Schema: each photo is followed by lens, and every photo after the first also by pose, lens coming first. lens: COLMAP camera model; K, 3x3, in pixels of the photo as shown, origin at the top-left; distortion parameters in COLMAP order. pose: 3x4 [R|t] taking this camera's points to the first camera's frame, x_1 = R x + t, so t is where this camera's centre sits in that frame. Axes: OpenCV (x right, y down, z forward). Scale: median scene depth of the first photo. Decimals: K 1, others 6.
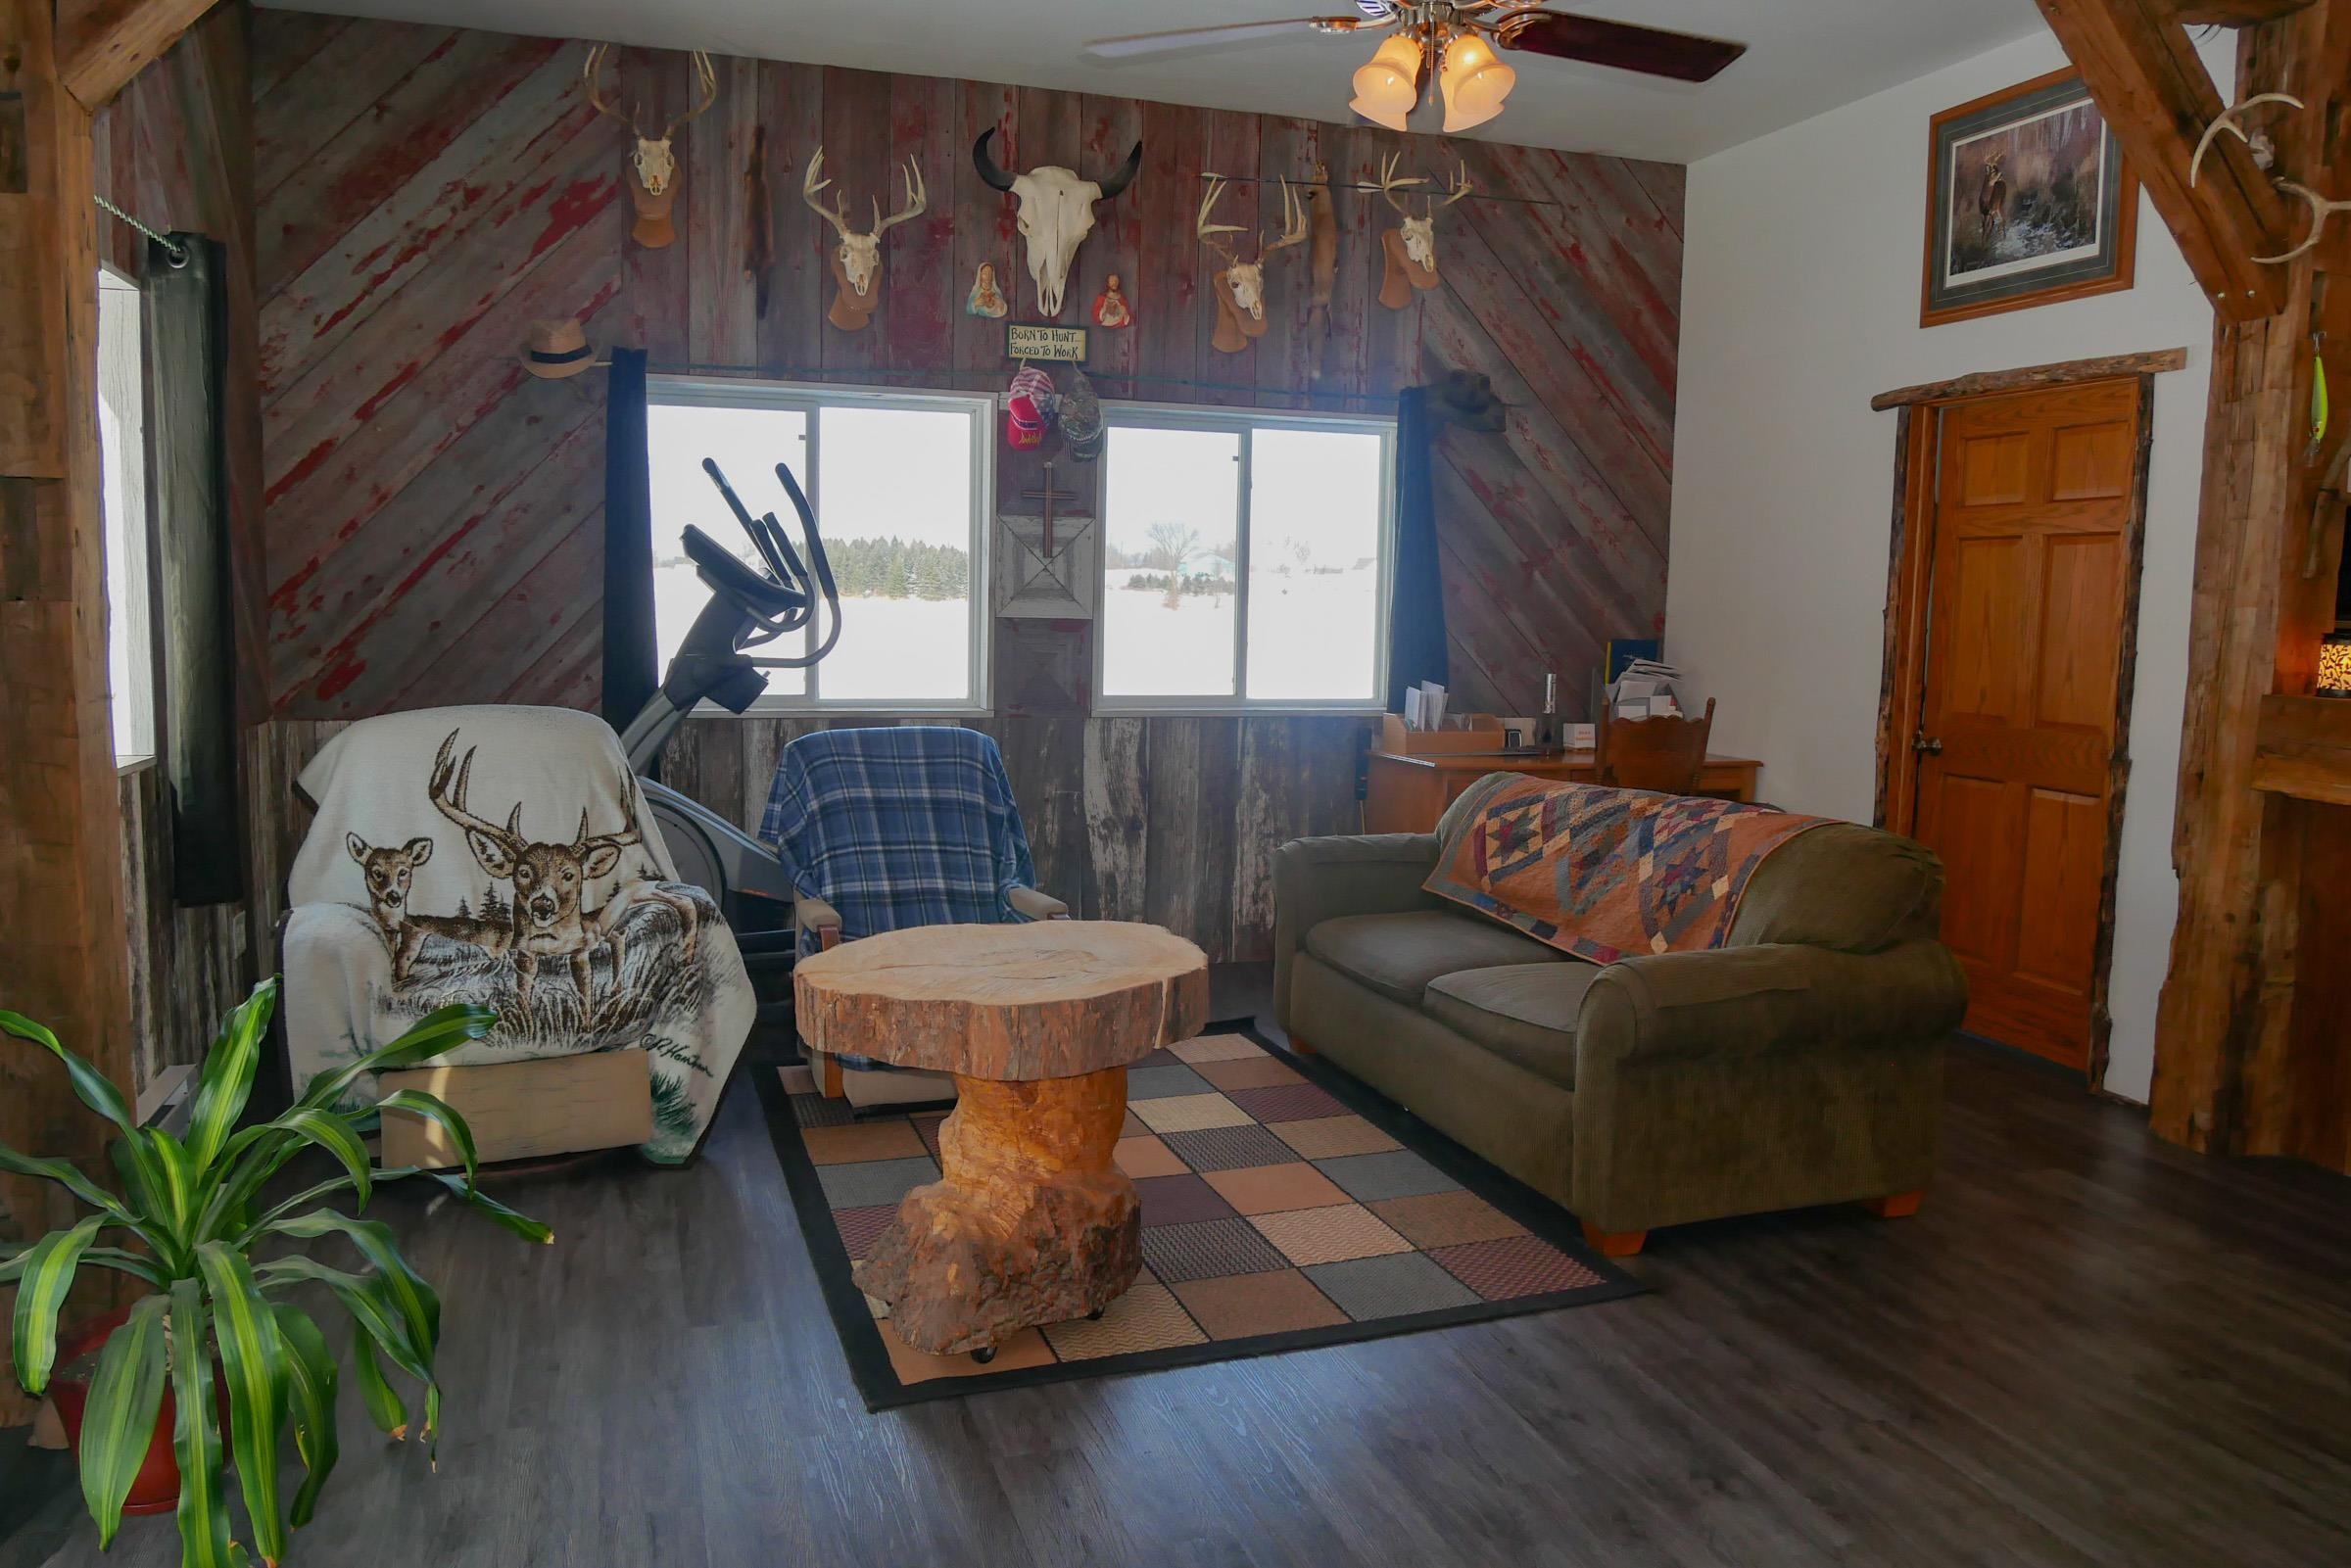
lens RADIAL K [[1677.8, 0, 1175.5], [0, 1677.8, 784.0], [0, 0, 1]] dist [-0.092822, 0.029550]
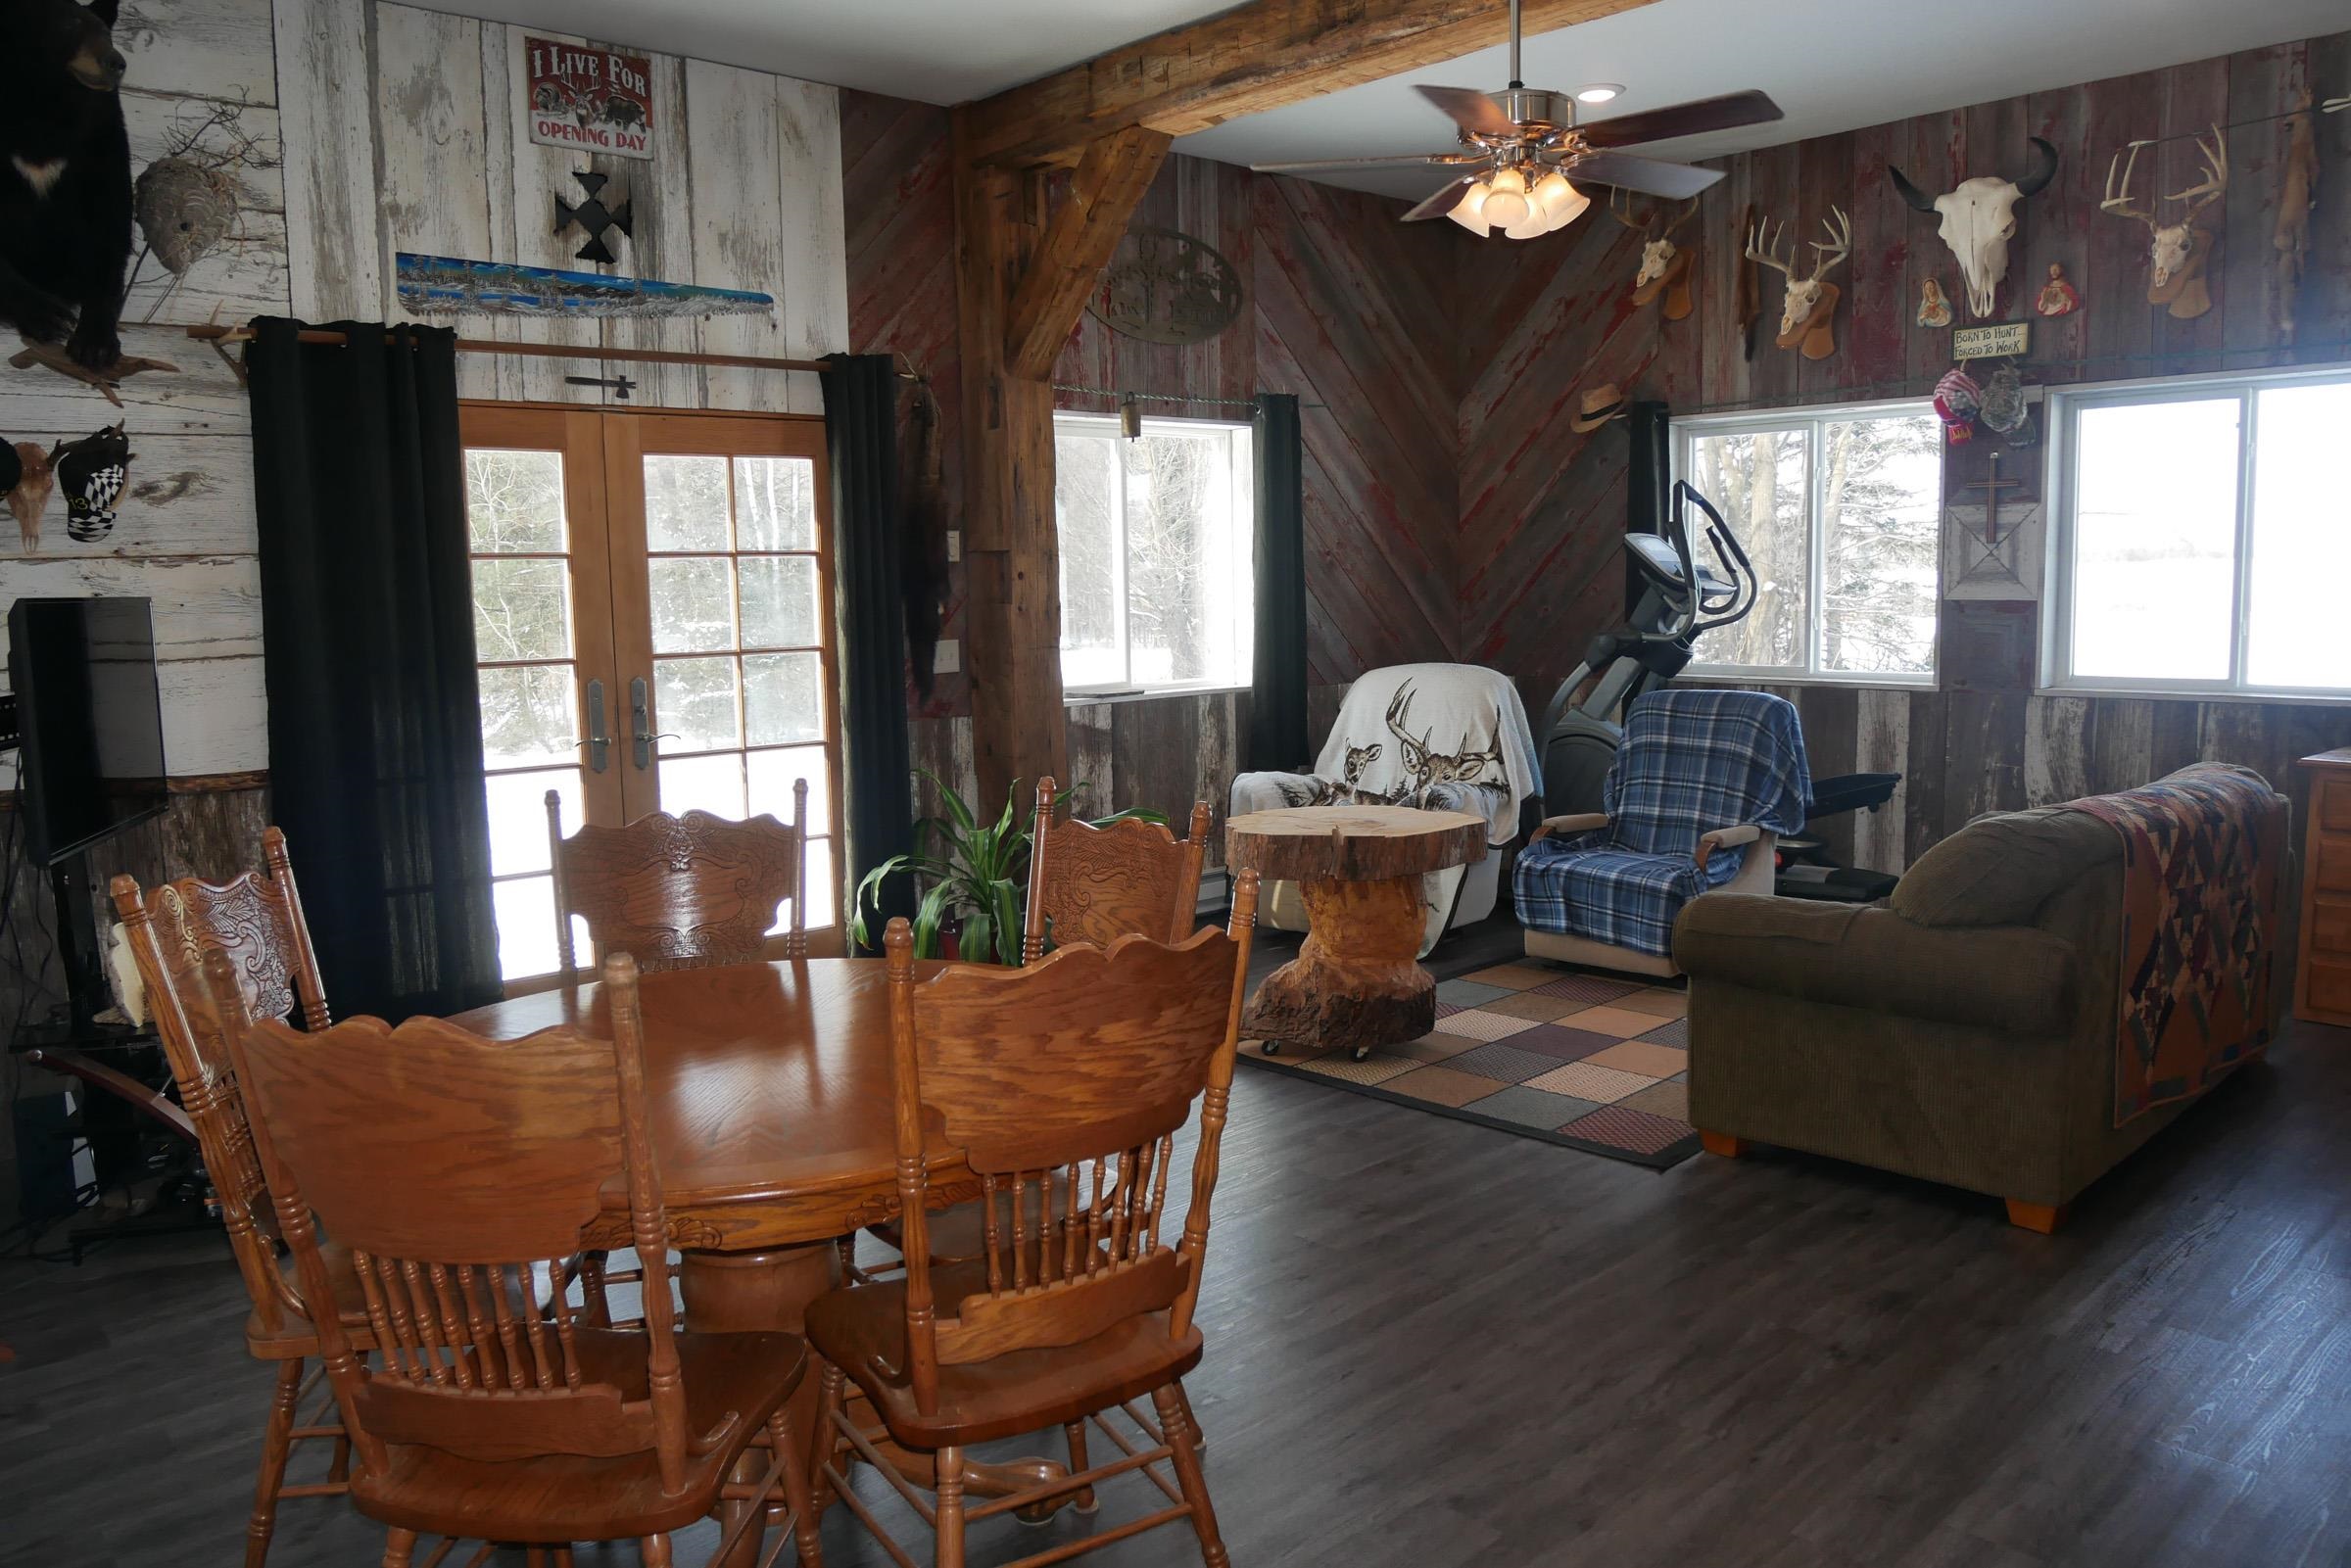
lens RADIAL K [[1677.8, 0, 1175.5], [0, 1677.8, 784.0], [0, 0, 1]] dist [-0.092822, 0.029550]
pose [[0.408935, 0.078640, -0.909169, 0.693678], [-0.072271, 0.995942, 0.053639, -0.001454], [0.909697, 0.043771, 0.412959, 0.110458]]
